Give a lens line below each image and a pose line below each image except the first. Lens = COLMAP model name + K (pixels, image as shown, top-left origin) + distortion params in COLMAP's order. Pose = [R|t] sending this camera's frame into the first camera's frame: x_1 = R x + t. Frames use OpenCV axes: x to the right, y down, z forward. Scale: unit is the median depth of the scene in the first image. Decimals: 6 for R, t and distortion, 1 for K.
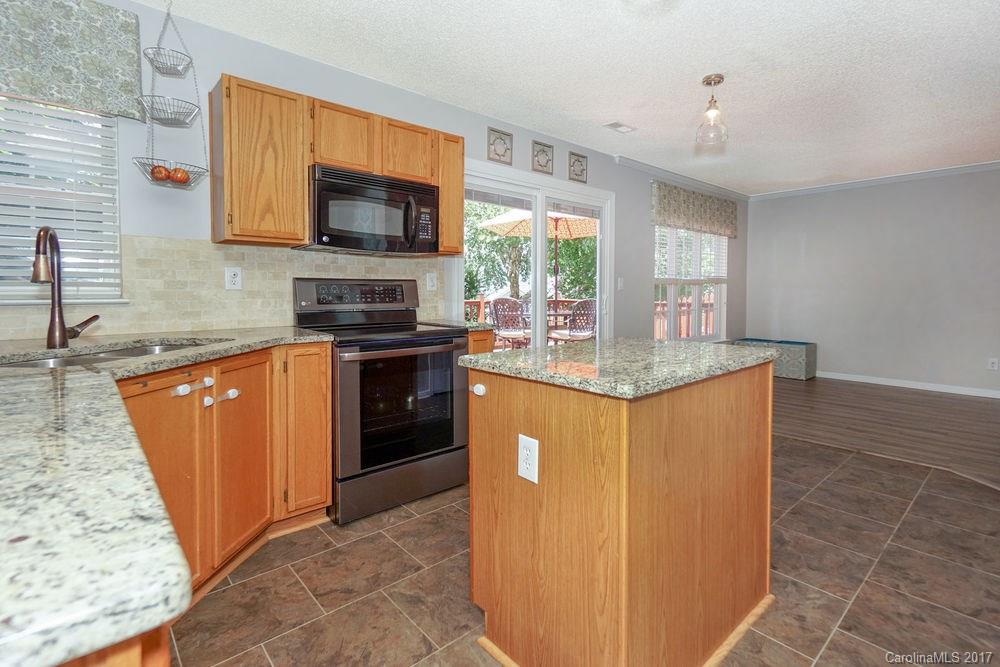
lens RADIAL K [[462.2, 0, 520.2], [0, 462.2, 306.7], [0, 0, 1]] dist [0.008076, -0.001754]
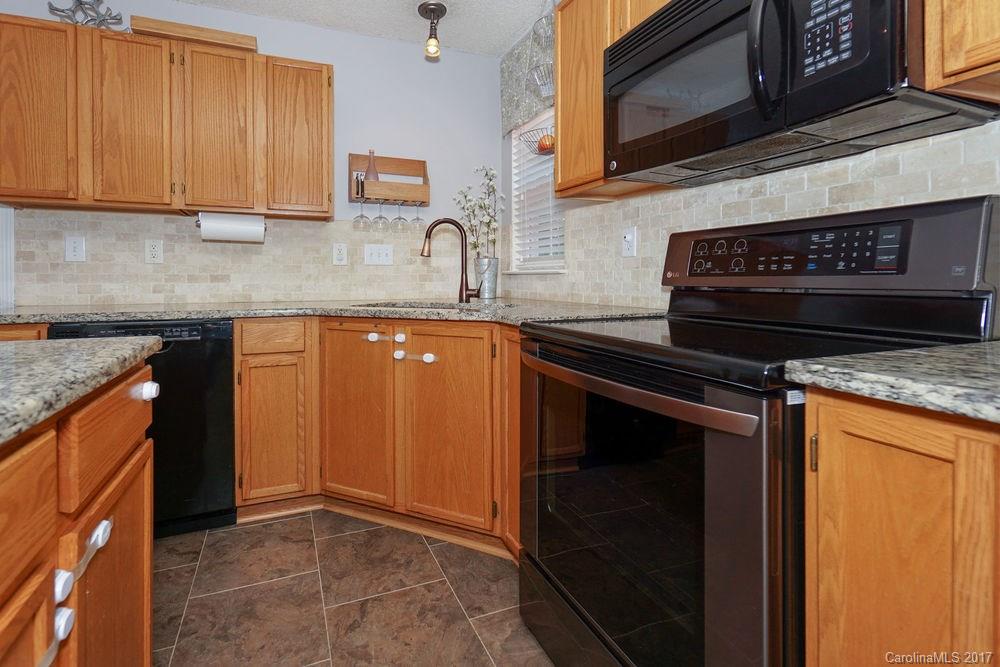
lens RADIAL K [[462.2, 0, 462.8], [0, 462.2, 283.9], [0, 0, 1]] dist [0.008076, -0.001754]
pose [[-0.373377, 0.006638, -0.927656, 0.126709], [-0.031362, 0.999312, 0.019774, 0.000743], [0.927149, 0.036476, -0.372912, 0.622318]]
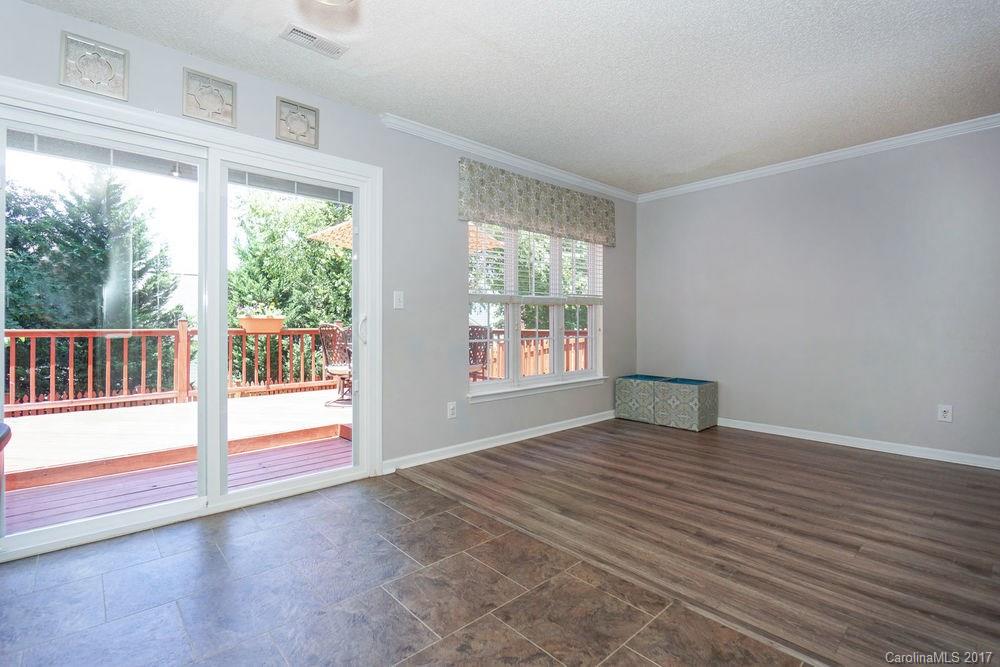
lens RADIAL K [[462.2, 0, 494.9], [0, 462.2, 320.5], [0, 0, 1]] dist [0.008076, -0.001754]
pose [[0.999993, 0.000026, -0.003773, 0.434478], [-0.000166, 0.999309, -0.037182, 0.008508], [0.003770, 0.037182, 0.999301, 0.365390]]
